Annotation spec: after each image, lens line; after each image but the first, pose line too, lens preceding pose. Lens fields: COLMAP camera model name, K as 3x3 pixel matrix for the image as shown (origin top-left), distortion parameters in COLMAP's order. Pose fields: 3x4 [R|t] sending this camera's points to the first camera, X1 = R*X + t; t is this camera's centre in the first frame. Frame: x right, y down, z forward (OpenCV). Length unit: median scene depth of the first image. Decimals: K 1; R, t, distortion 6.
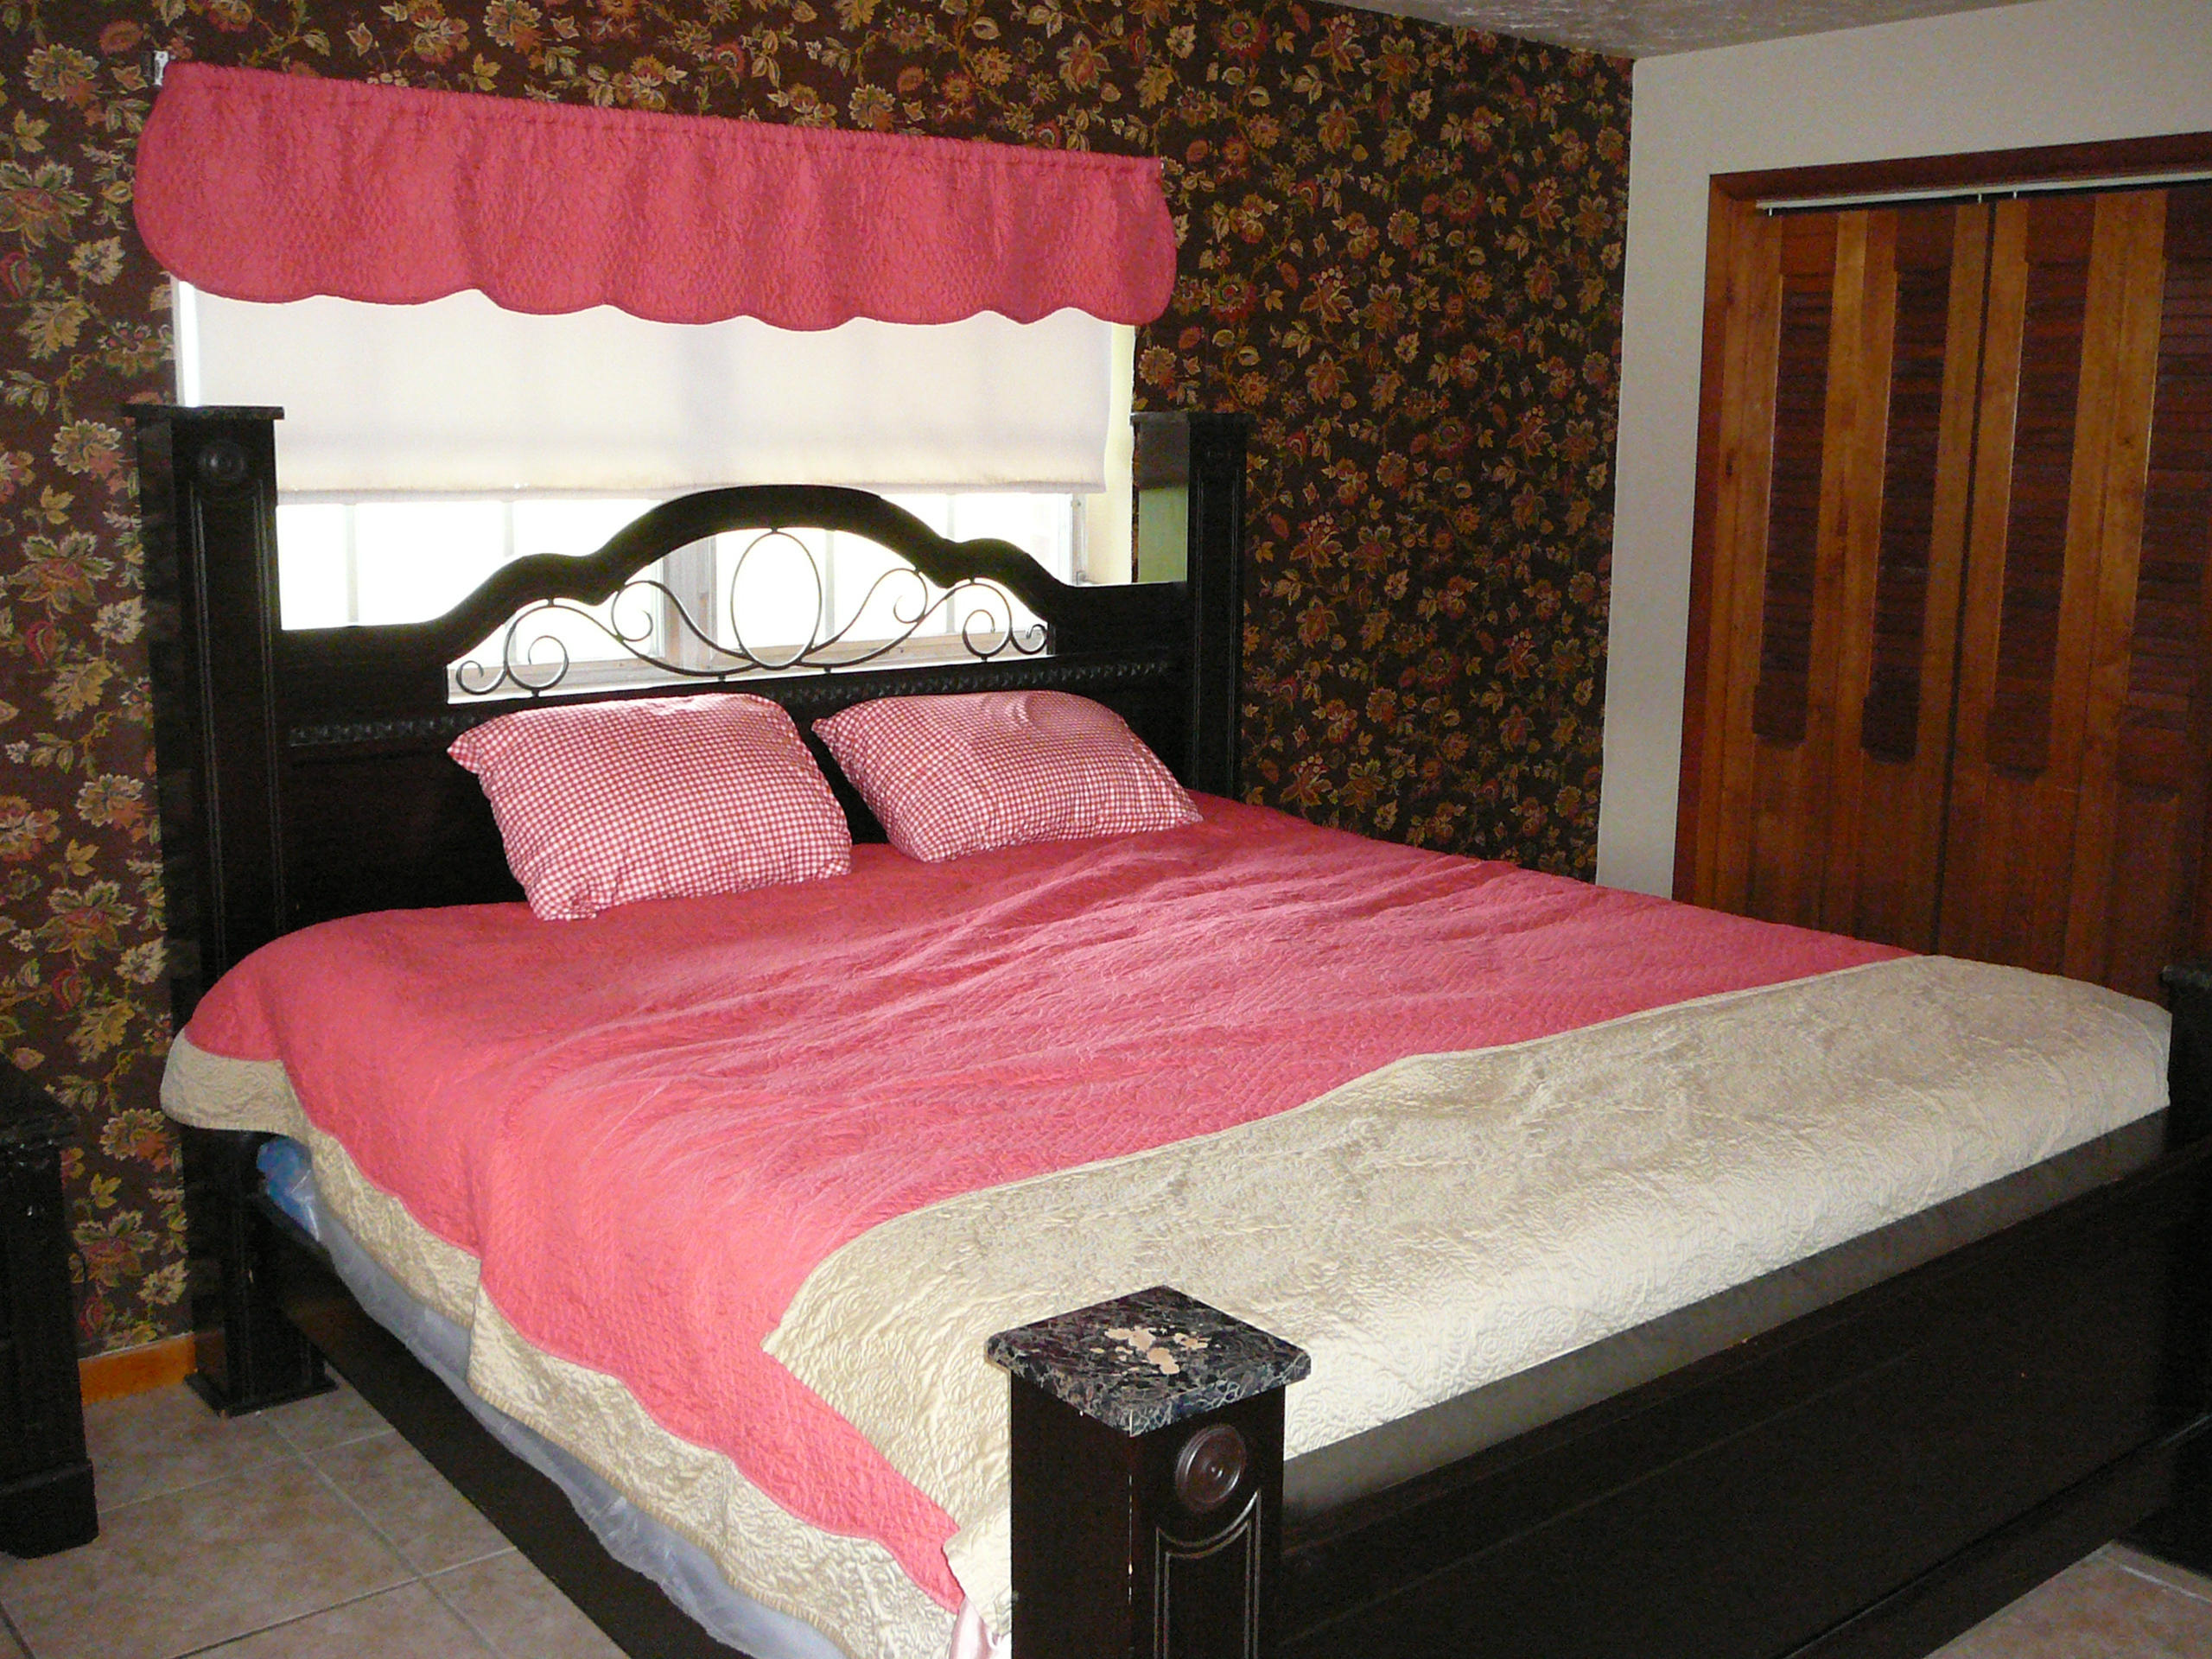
lens RADIAL K [[2279.5, 0, 1104.1], [0, 2279.5, 811.9], [0, 0, 1]] dist [-0.051806, 0.000000]
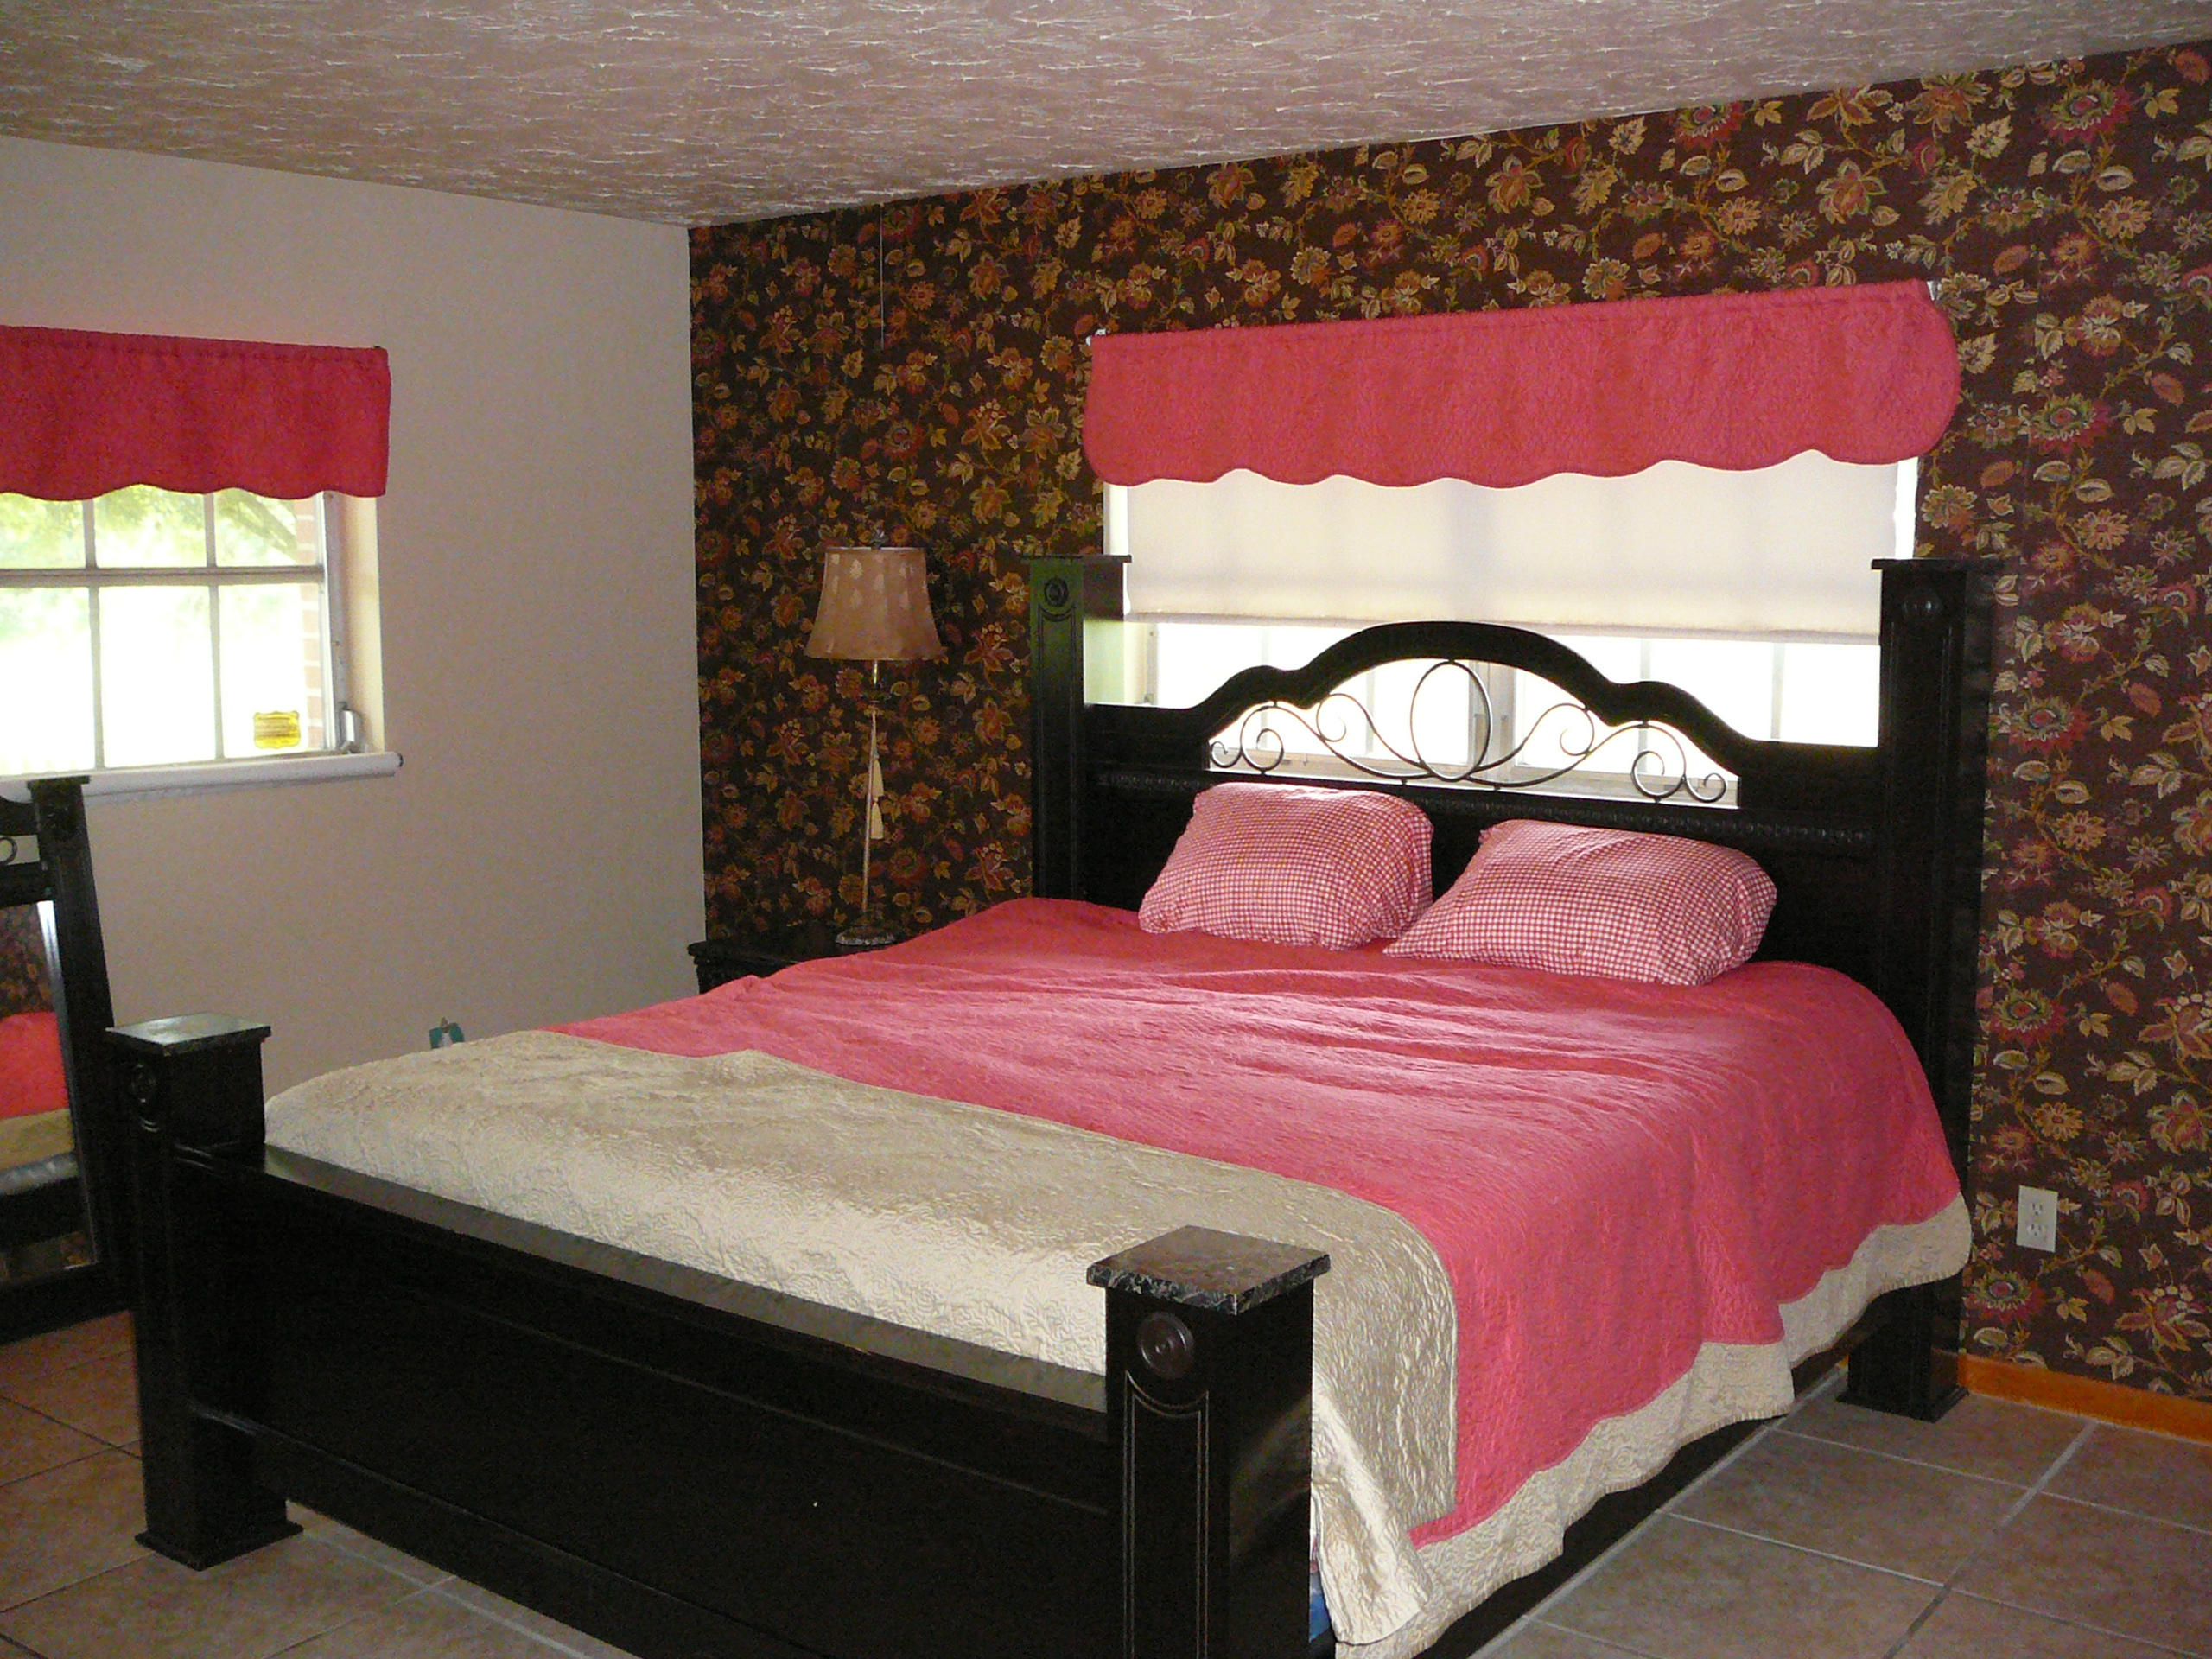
lens RADIAL K [[2279.5, 0, 1112.5], [0, 2279.5, 843.6], [0, 0, 1]] dist [-0.051806, 0.000000]
pose [[0.206680, 0.109520, -0.972260, 0.928635], [-0.173341, 0.982094, 0.073779, -0.085659], [0.962931, 0.153284, 0.221964, 0.575731]]
